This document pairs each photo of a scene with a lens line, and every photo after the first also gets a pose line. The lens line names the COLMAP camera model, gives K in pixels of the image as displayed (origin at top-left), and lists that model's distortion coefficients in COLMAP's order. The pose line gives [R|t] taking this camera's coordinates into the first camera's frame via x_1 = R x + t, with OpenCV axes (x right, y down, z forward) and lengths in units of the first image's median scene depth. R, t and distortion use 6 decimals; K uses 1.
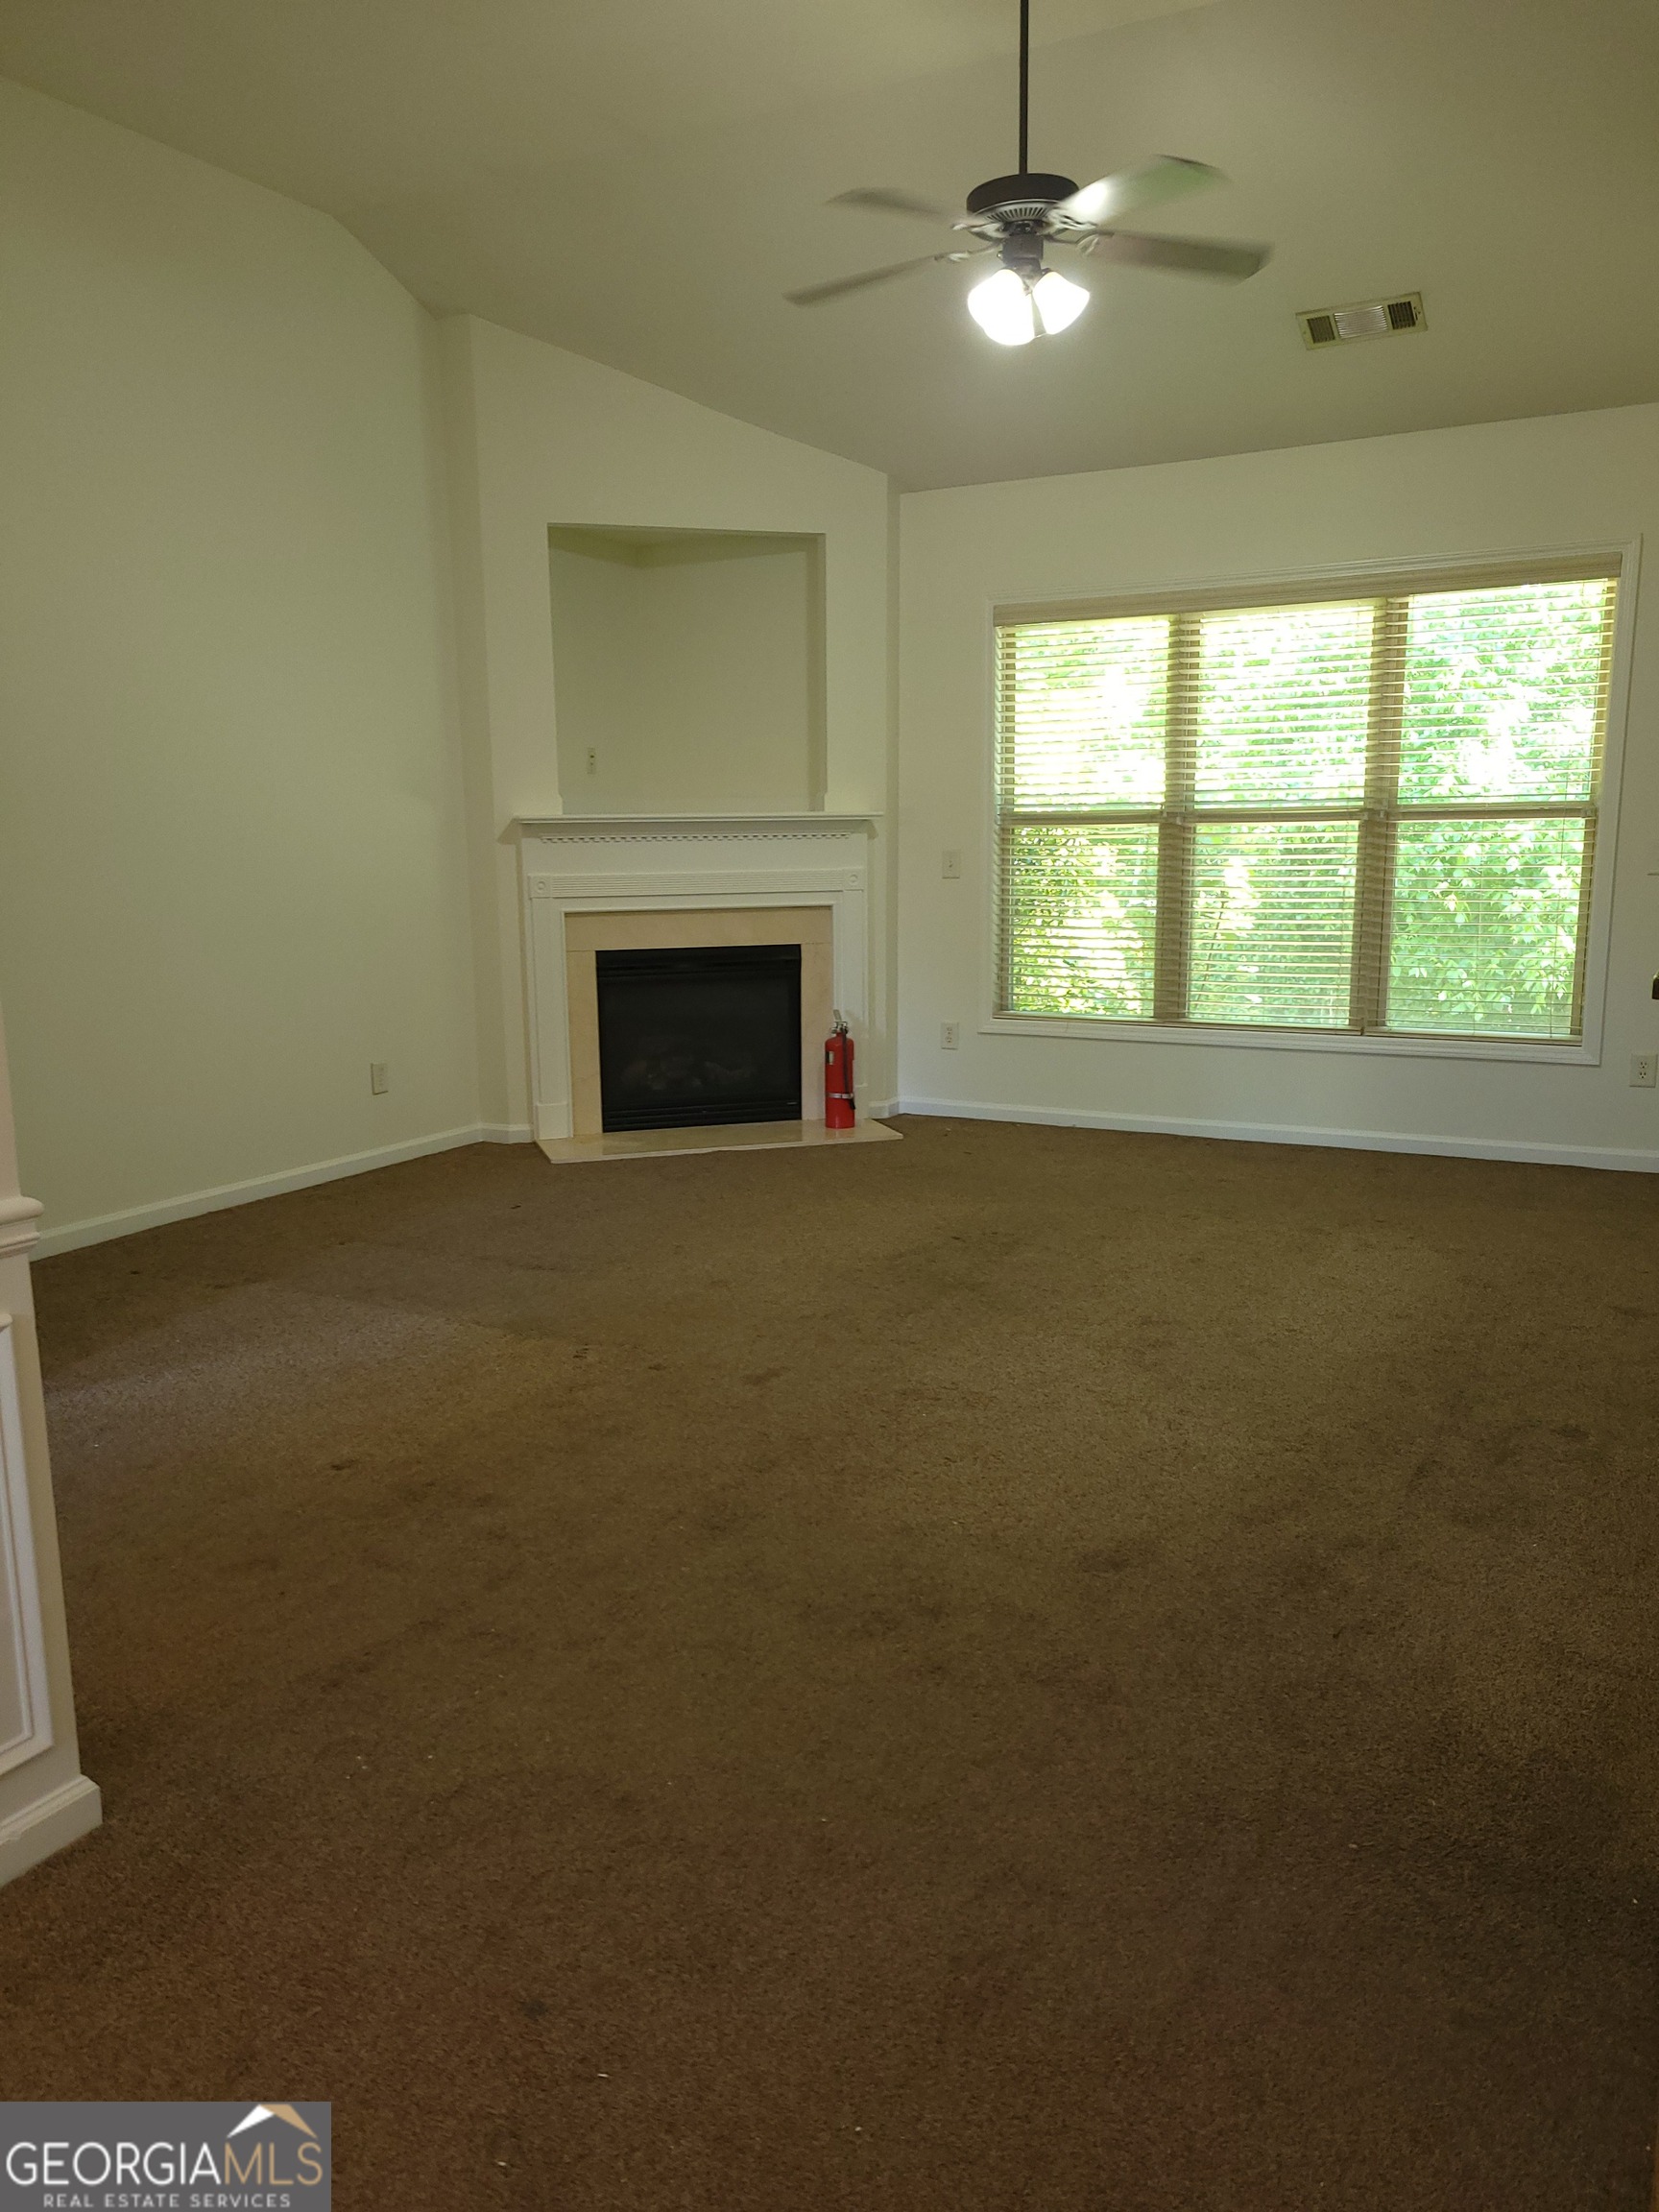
lens RADIAL K [[1680.3, 0, 733.6], [0, 1680.3, 1104.0], [0, 0, 1]] dist [0.057109, -0.003147]
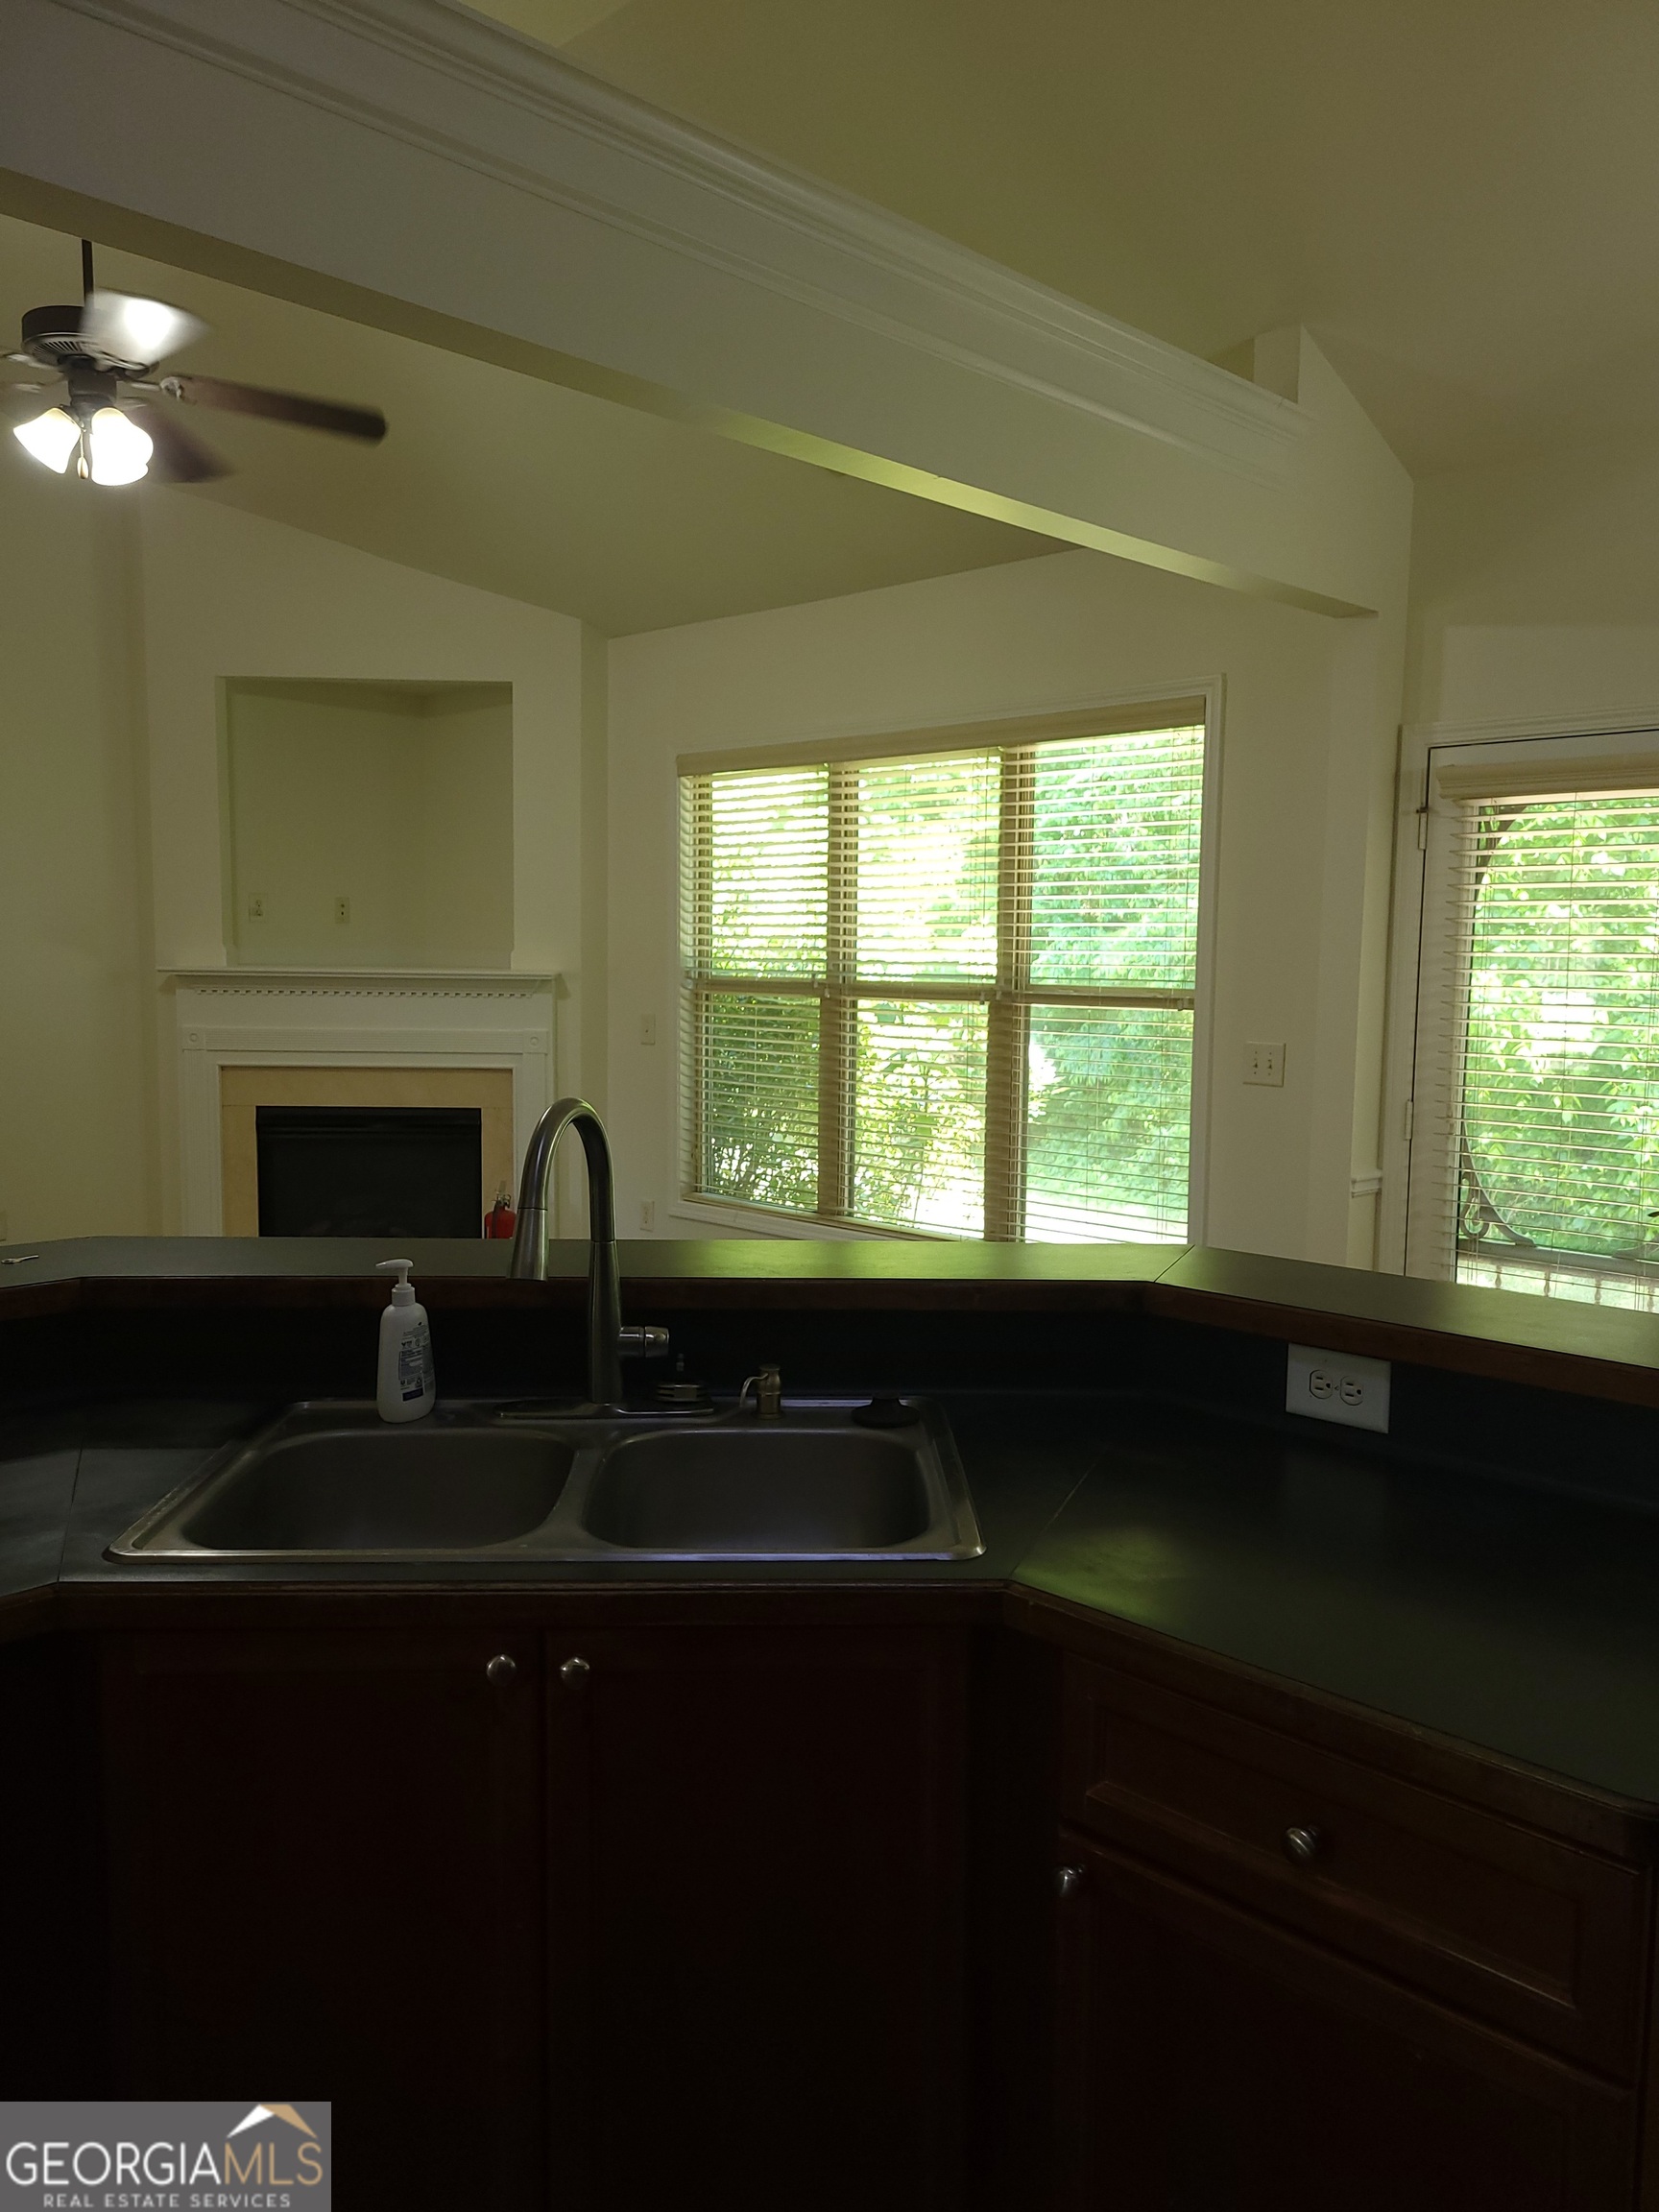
lens RADIAL K [[1643.1, 0, 783.5], [0, 1643.1, 1108.8], [0, 0, 1]] dist [0.037404, -0.000393]
pose [[0.956211, 0.051119, -0.288179, 0.481946], [-0.070410, 0.995890, -0.056970, -0.056012], [0.284083, 0.074766, 0.955880, 0.174890]]
